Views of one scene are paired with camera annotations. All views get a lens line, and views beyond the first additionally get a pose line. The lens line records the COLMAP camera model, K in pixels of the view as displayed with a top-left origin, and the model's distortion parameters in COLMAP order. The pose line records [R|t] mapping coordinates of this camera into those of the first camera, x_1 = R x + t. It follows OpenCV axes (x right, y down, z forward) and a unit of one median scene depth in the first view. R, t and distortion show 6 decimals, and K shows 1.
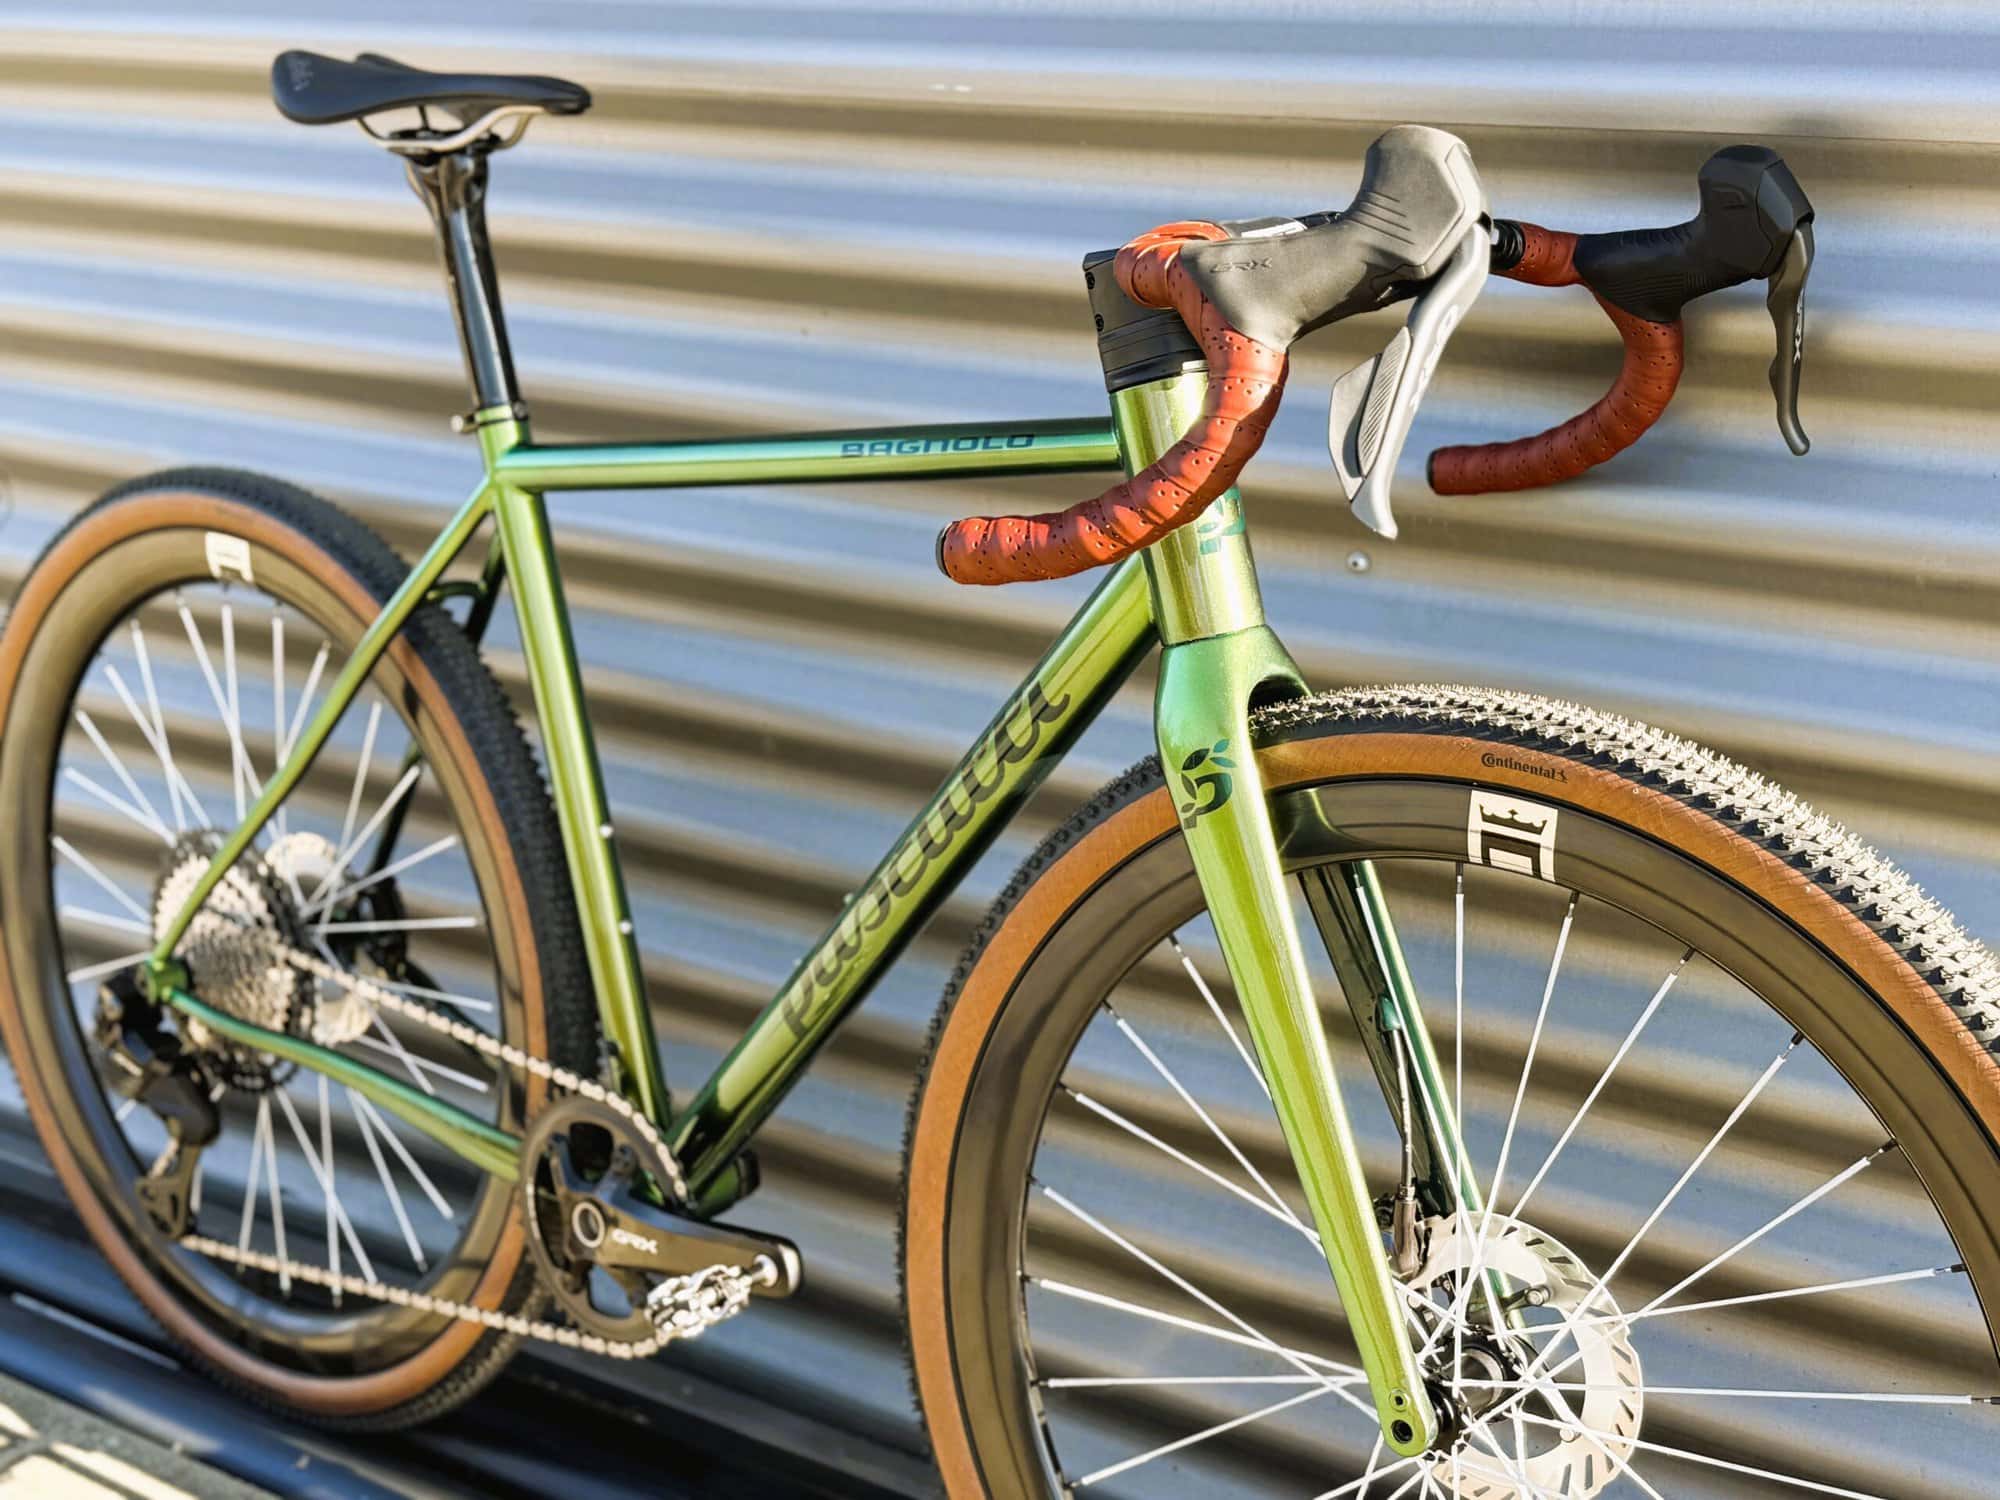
lens RADIAL K [[2650.9, 0, 1016.2], [0, 2650.9, 756.5], [0, 0, 1]] dist [0.121940, 0.000000]
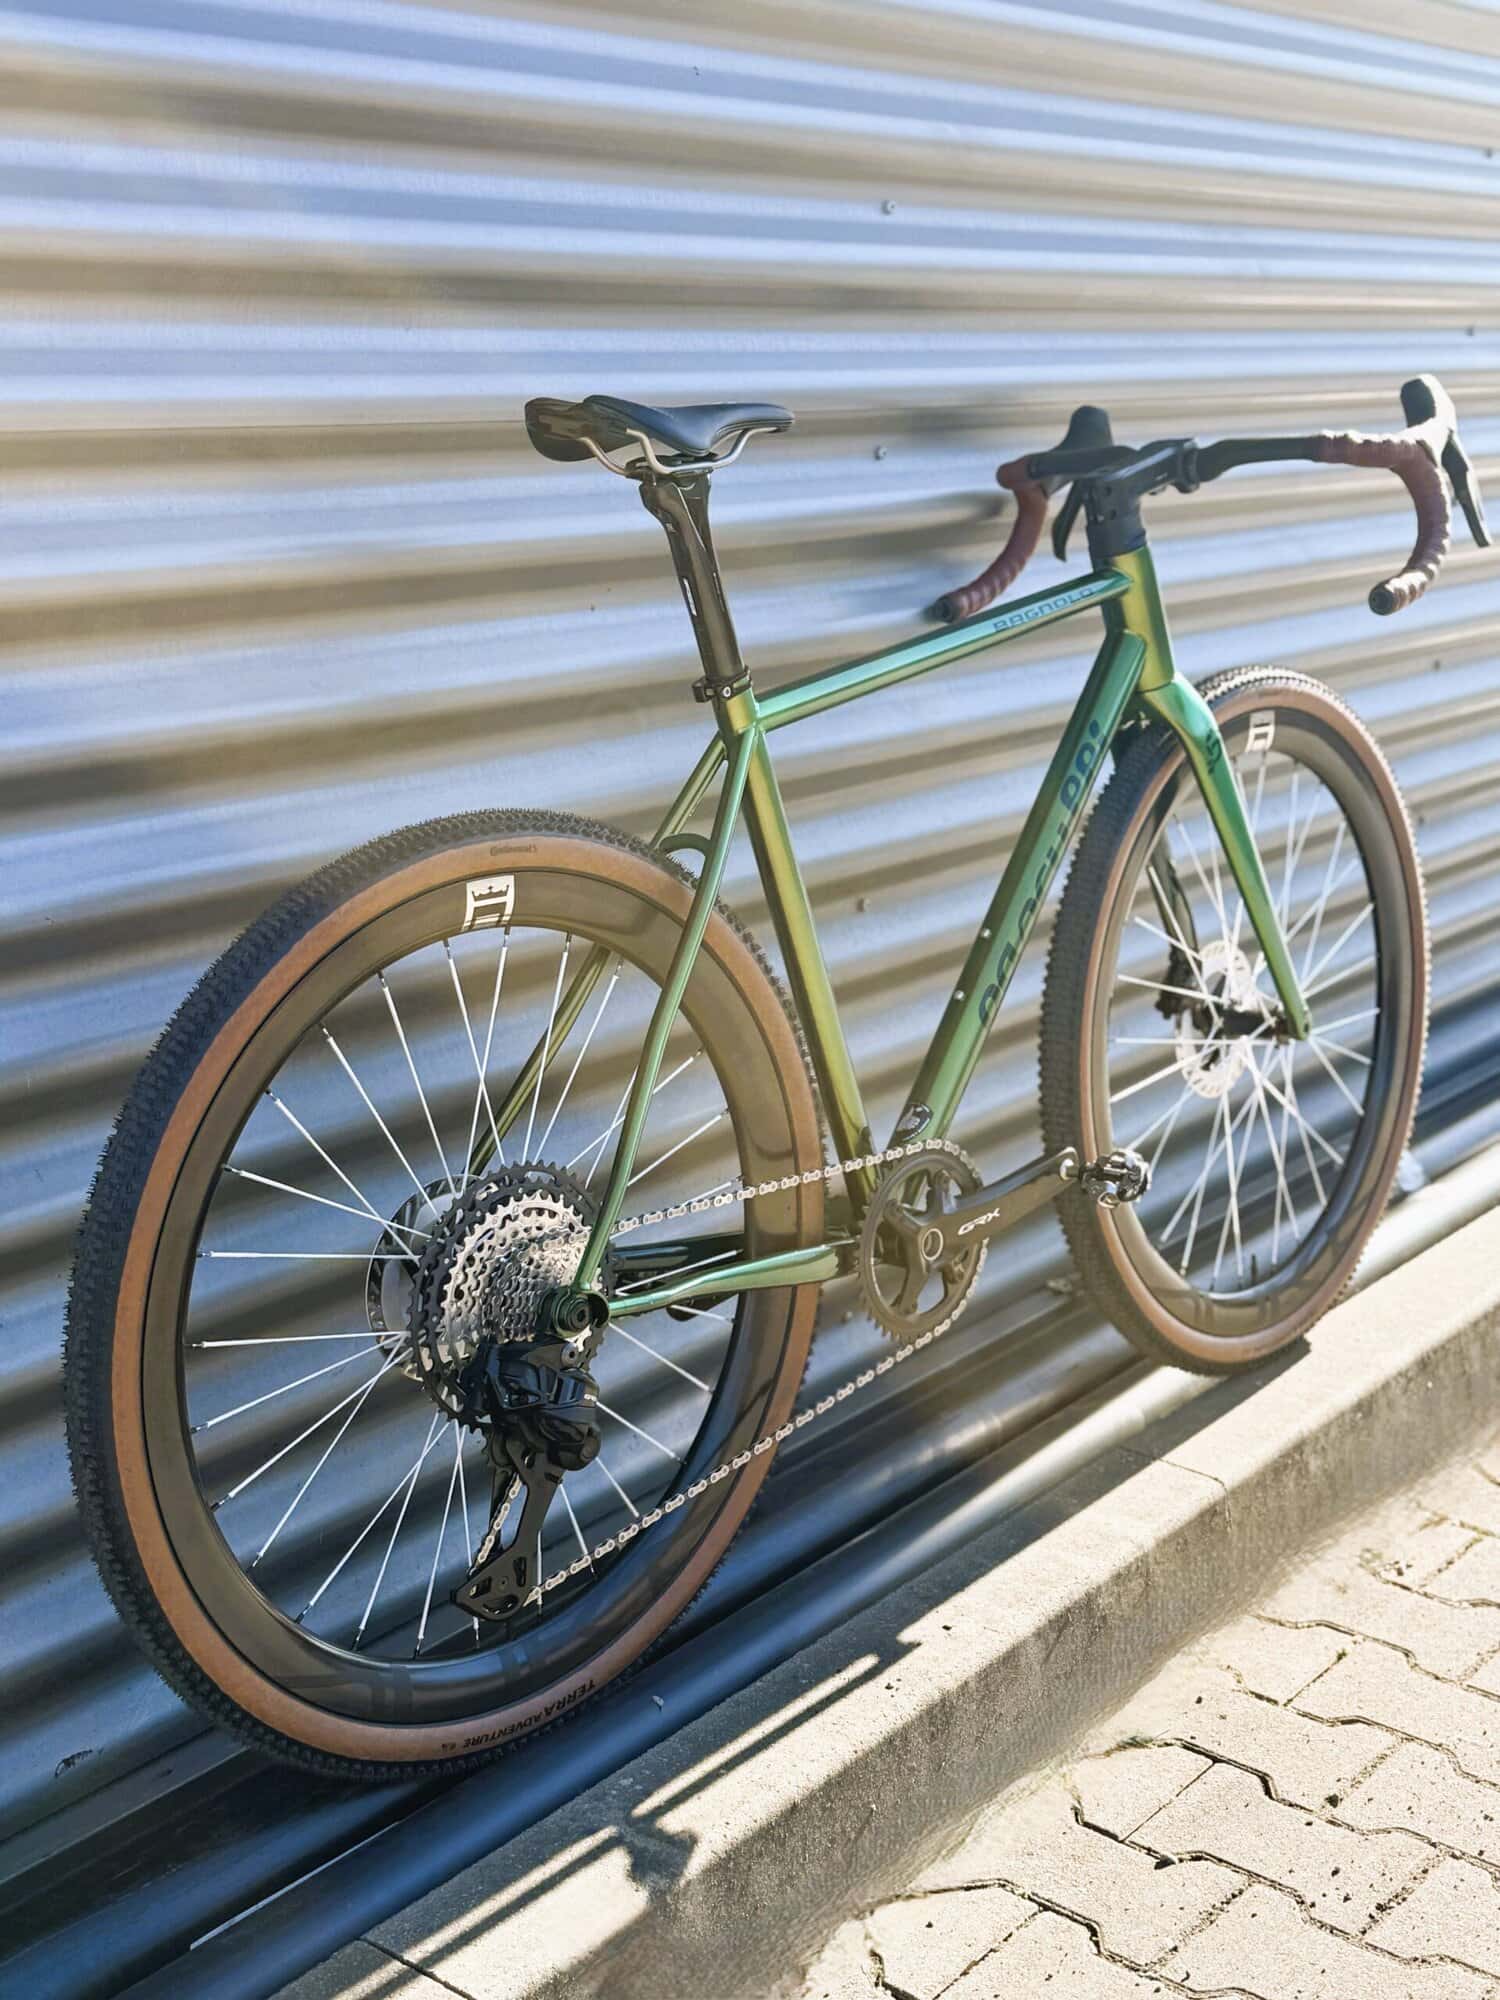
lens RADIAL K [[2650.9, 0, 749.7], [0, 2650.9, 1019.2], [0, 0, 1]] dist [0.121940, 0.000000]
pose [[0.073231, -0.253593, 0.964535, -1.772289], [0.289888, 0.930787, 0.222710, -0.315687], [-0.954255, 0.263298, 0.141676, 1.076271]]
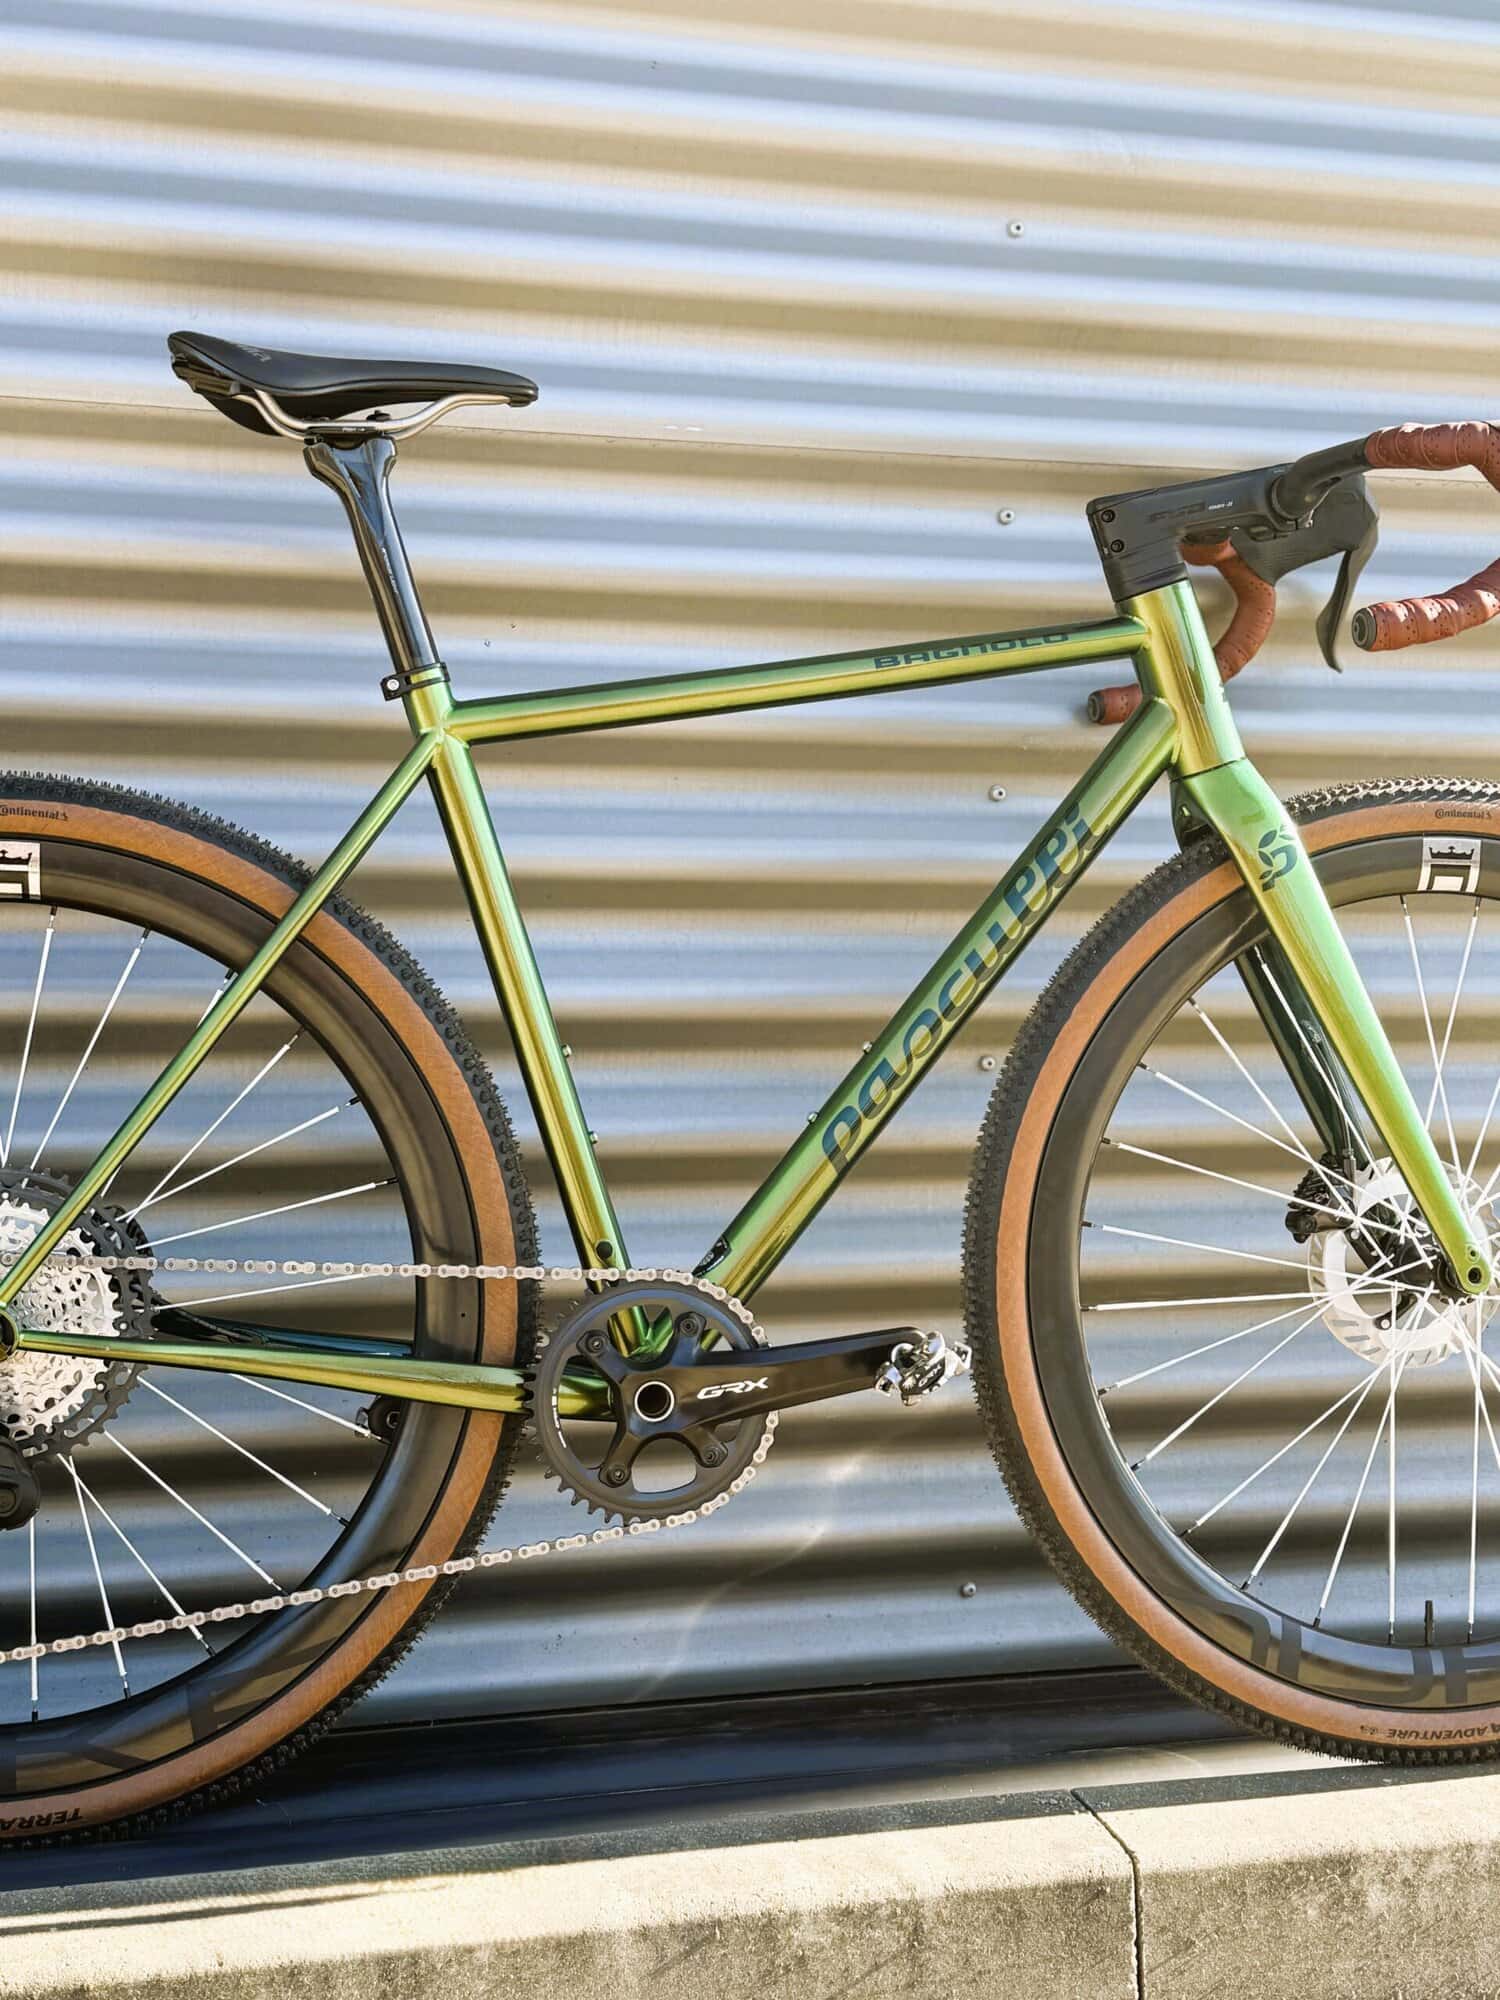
lens RADIAL K [[2650.9, 0, 765.3], [0, 2650.9, 1001.0], [0, 0, 1]] dist [0.121940, 0.000000]
pose [[0.653410, -0.051863, 0.755225, -1.151877], [0.207098, 0.971837, -0.112440, 0.184355], [-0.728125, 0.229875, 0.645749, 0.299304]]
